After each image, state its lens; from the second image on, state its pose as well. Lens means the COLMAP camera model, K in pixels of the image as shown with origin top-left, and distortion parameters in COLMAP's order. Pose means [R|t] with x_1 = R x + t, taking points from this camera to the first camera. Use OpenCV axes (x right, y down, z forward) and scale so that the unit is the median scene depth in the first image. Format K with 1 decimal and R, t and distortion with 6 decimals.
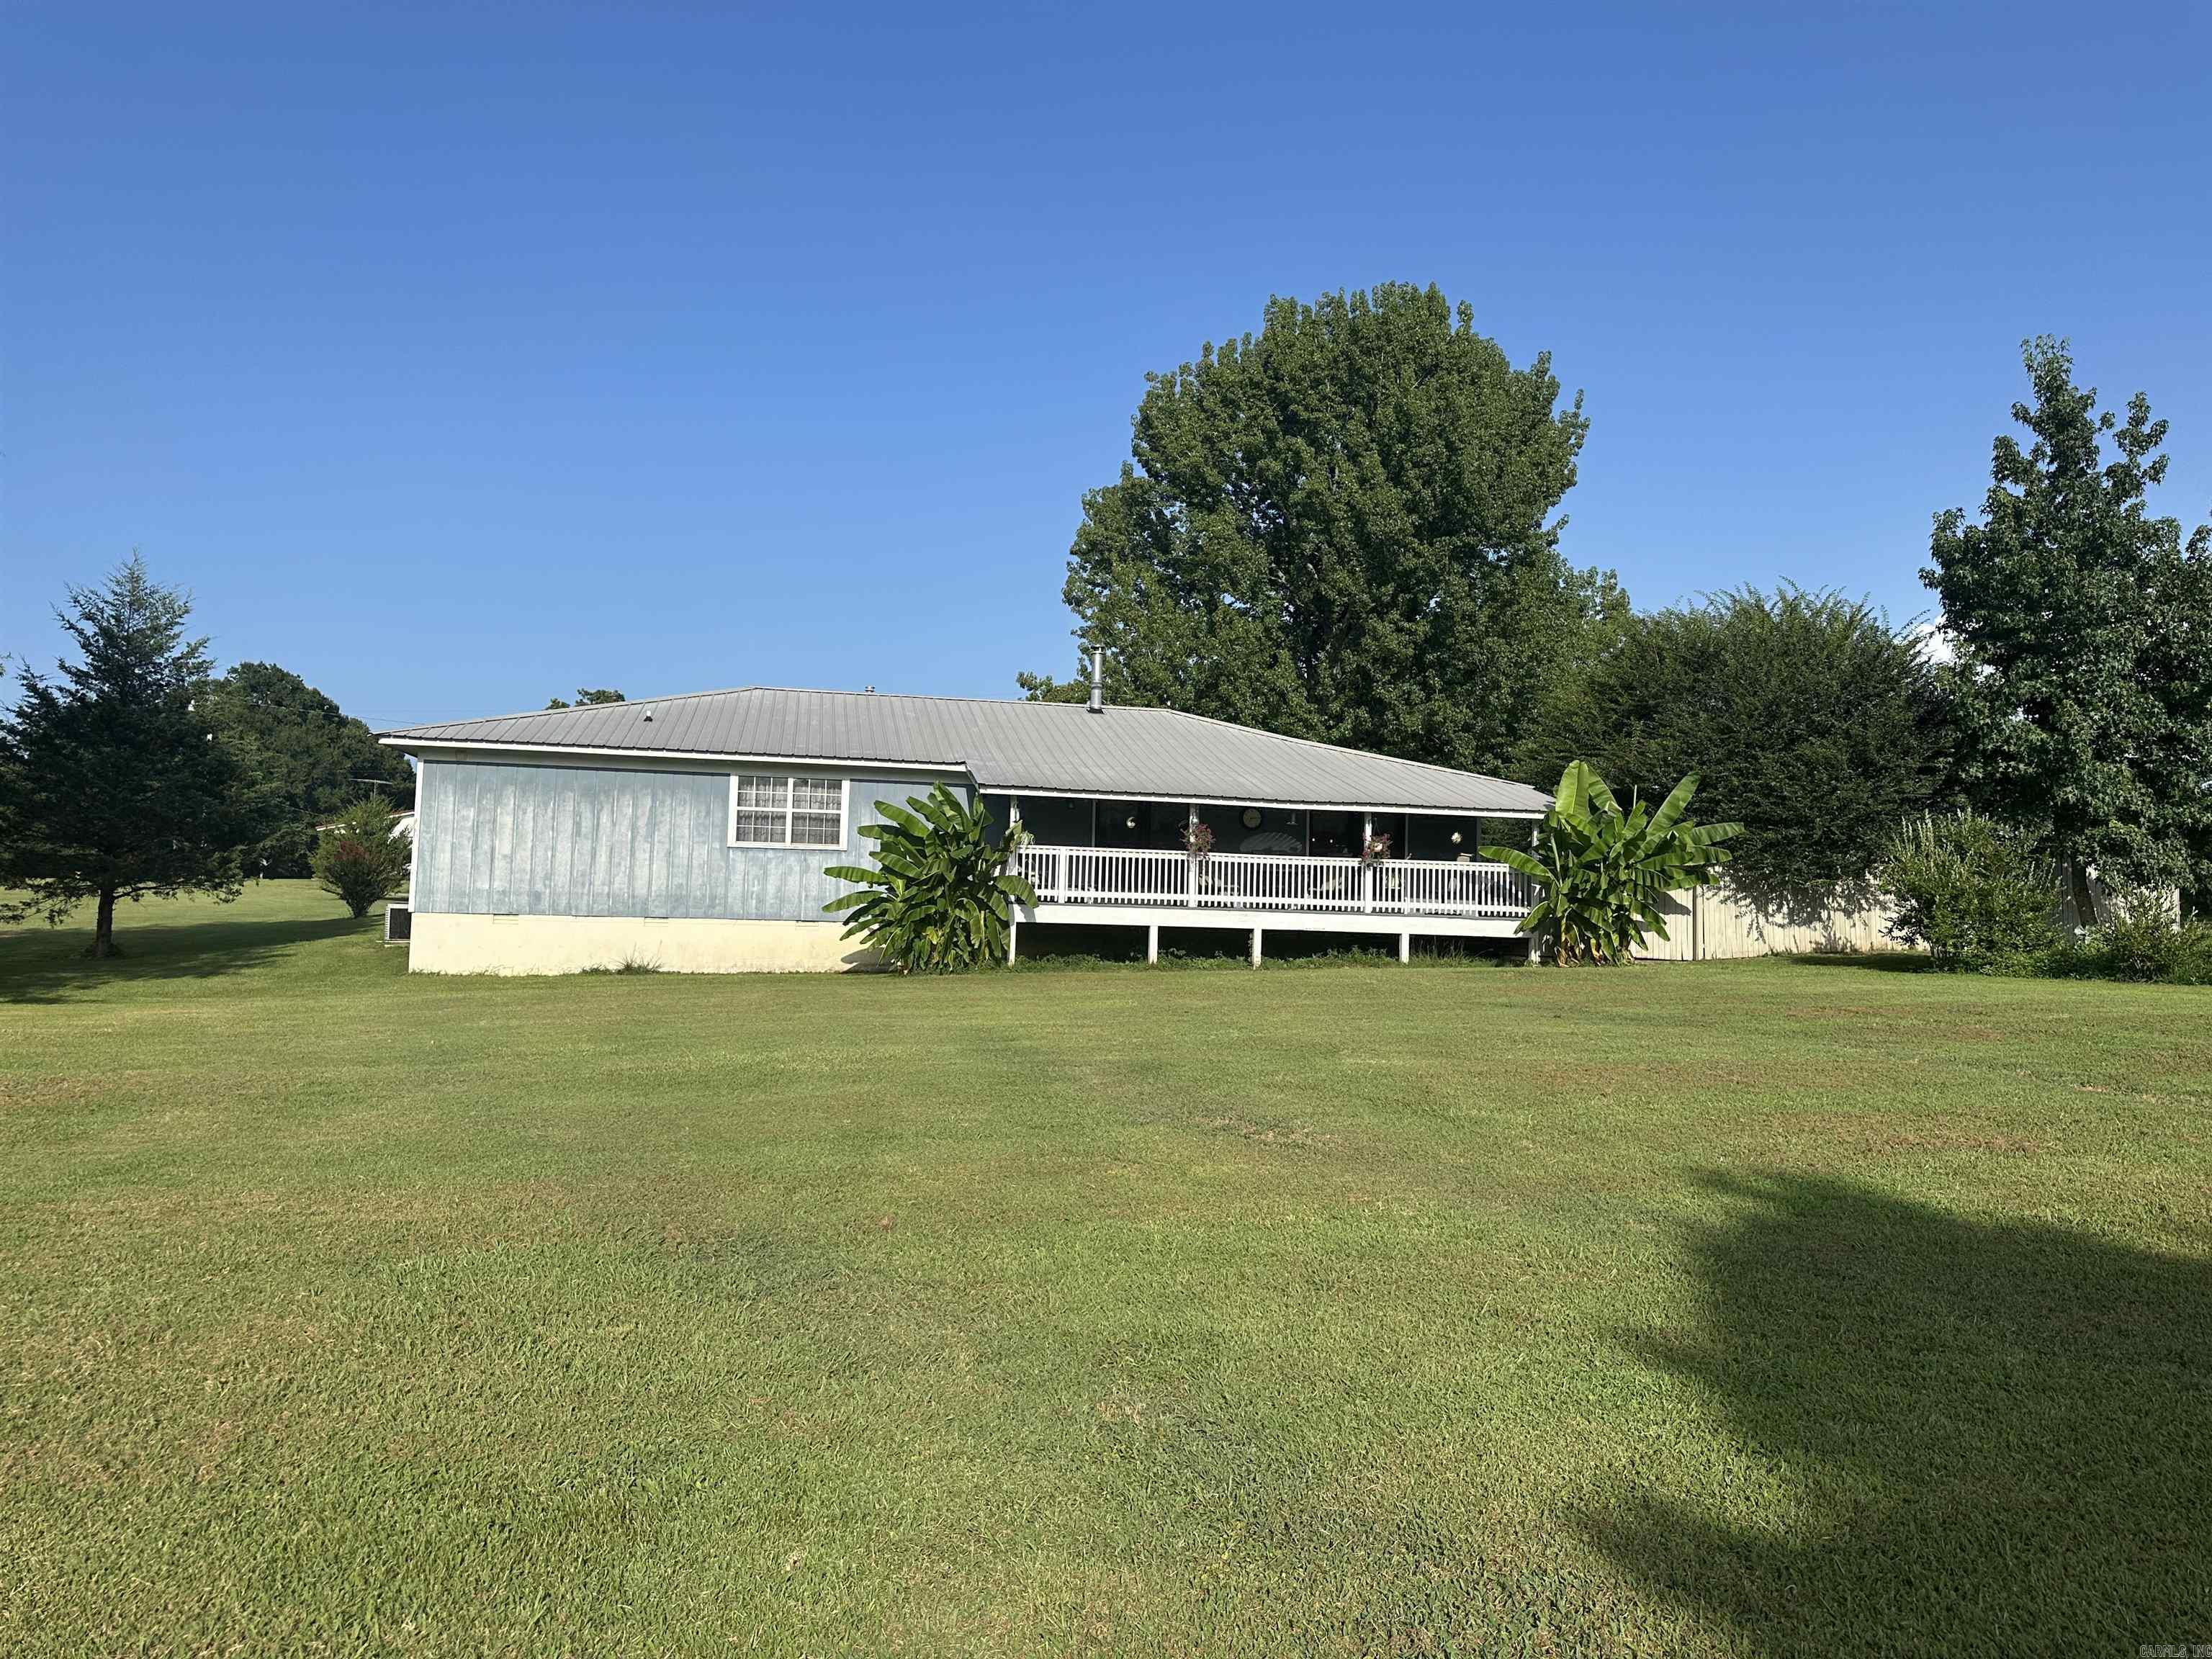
lens RADIAL K [[1544.6, 0, 1106.8], [0, 1544.6, 768.0], [0, 0, 1]] dist [0.055734, -0.081696]
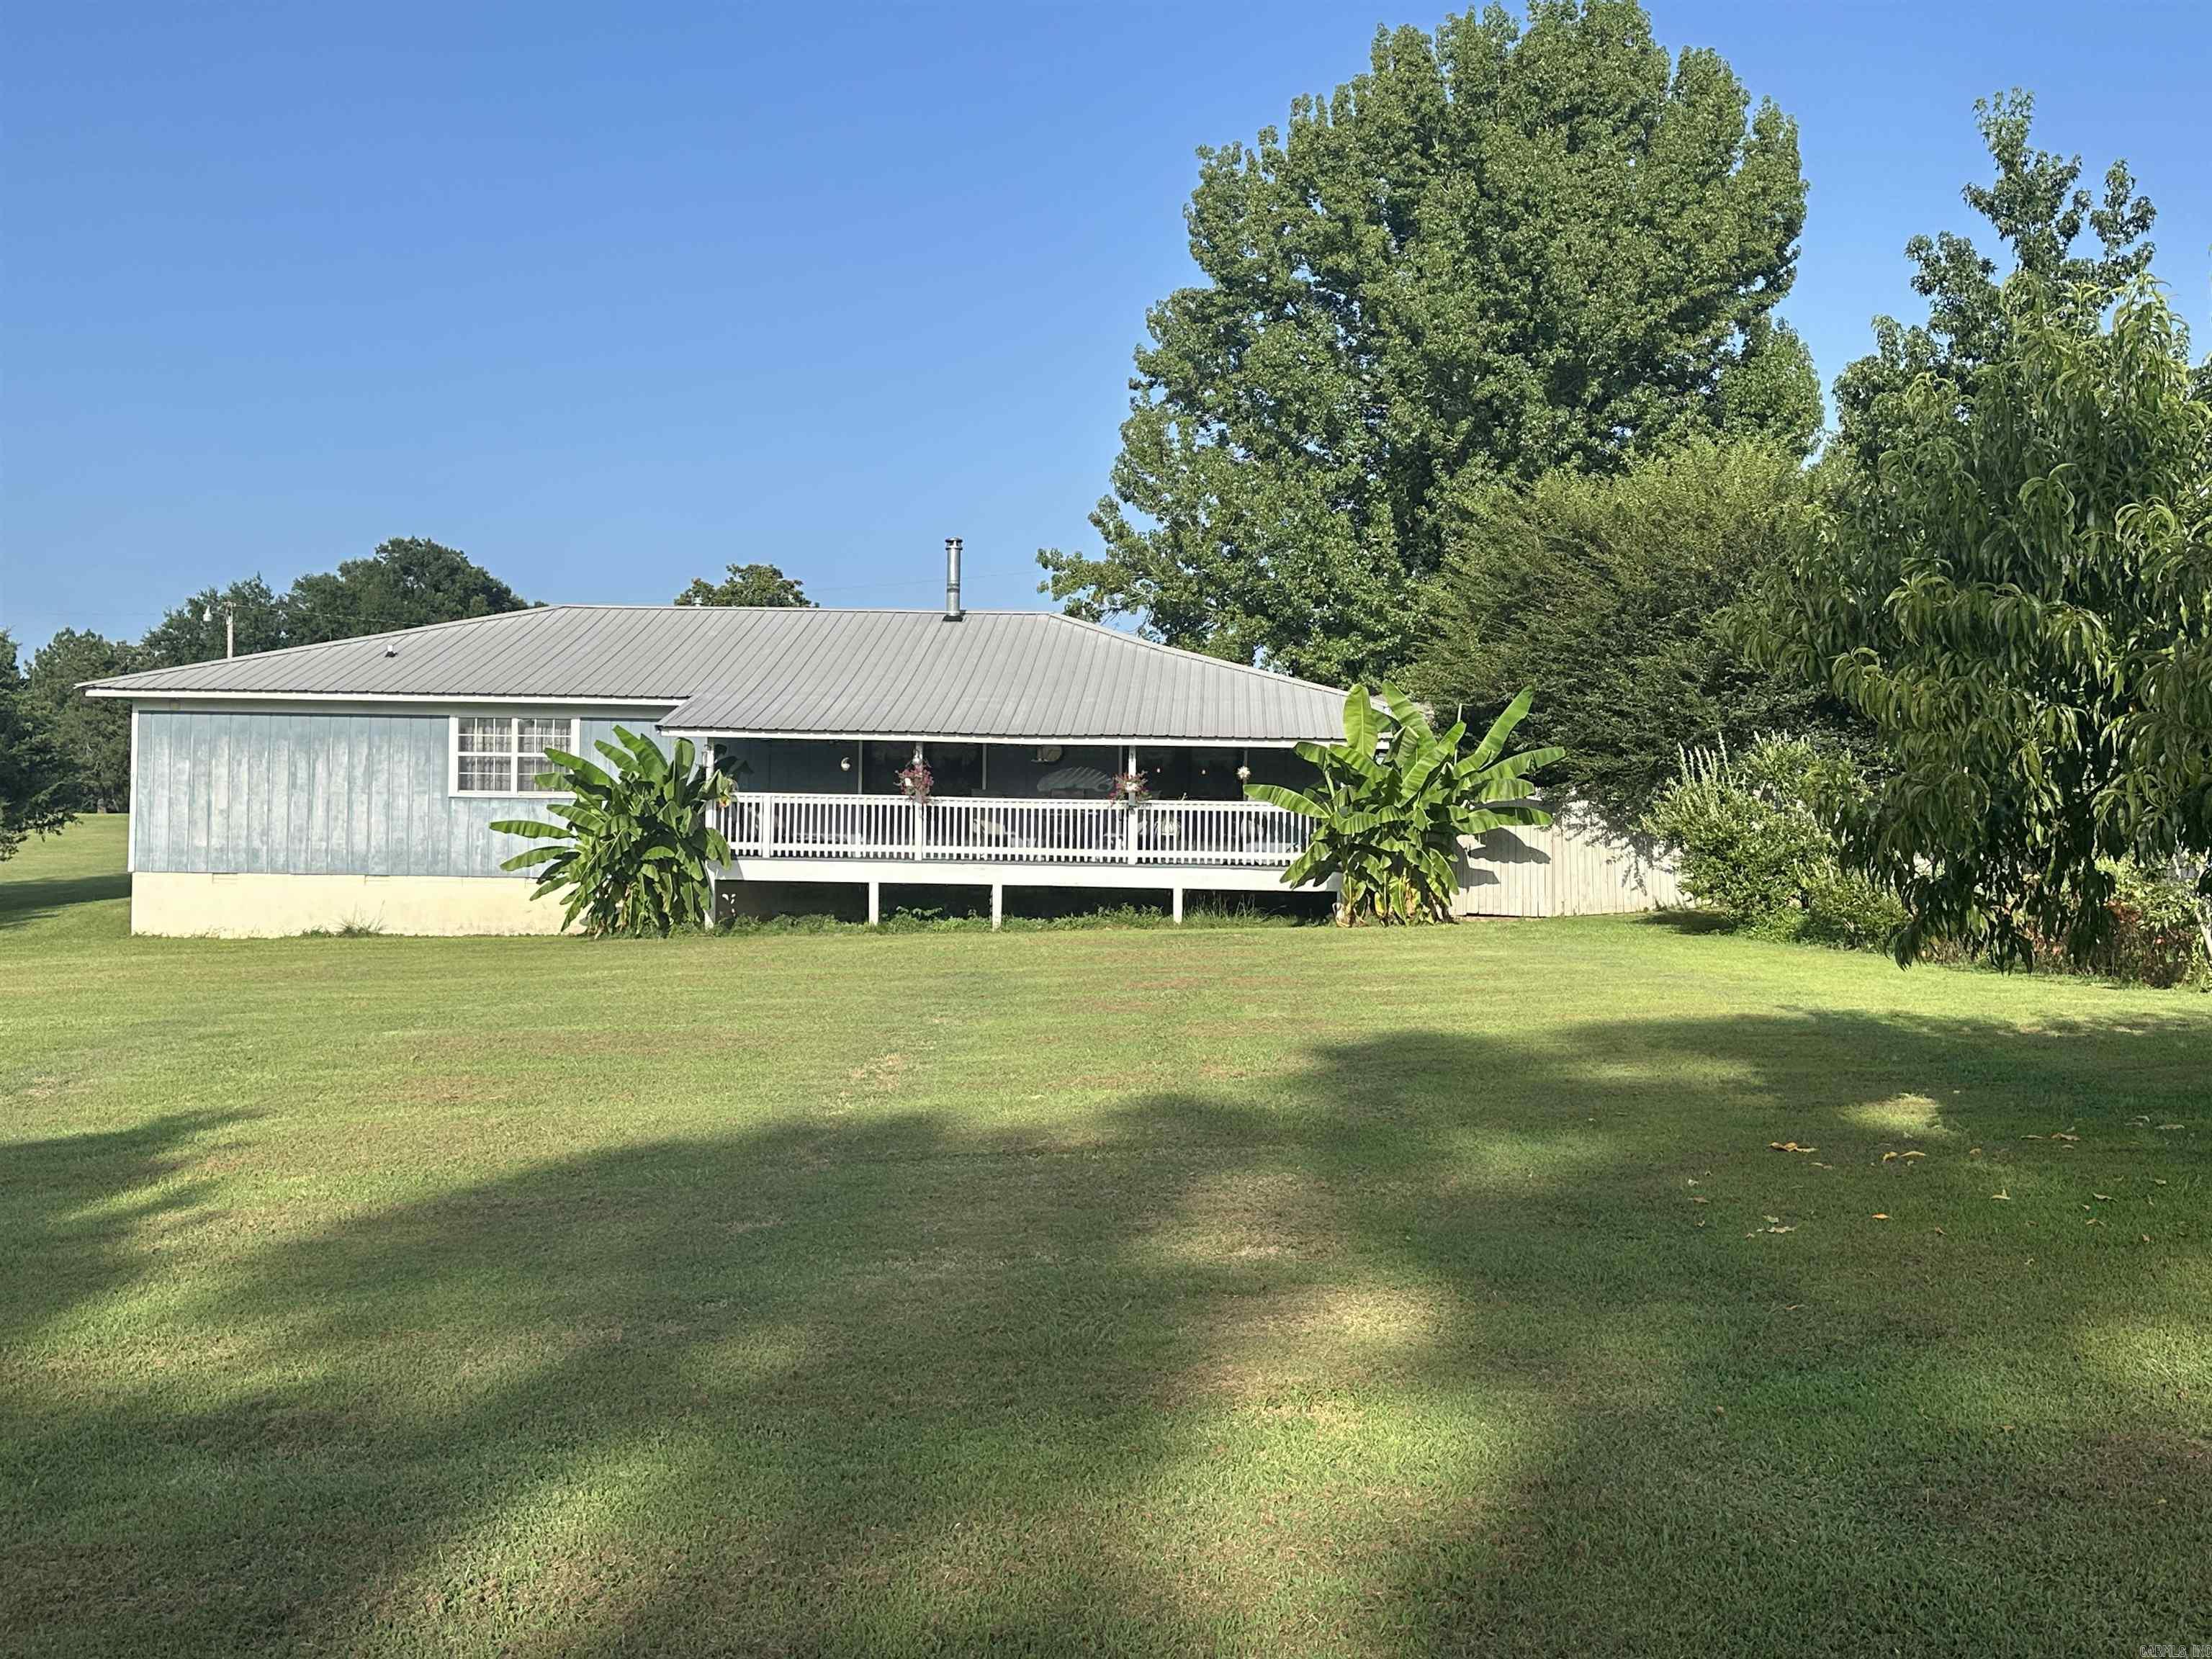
lens RADIAL K [[2146.5, 0, 1107.1], [0, 2146.5, 818.0], [0, 0, 1]] dist [0.007258, 0.000000]
pose [[0.975257, -0.013707, -0.220650, 0.412075], [0.032802, 0.996000, 0.083112, -0.028787], [0.218628, -0.088293, 0.971806, -0.137025]]
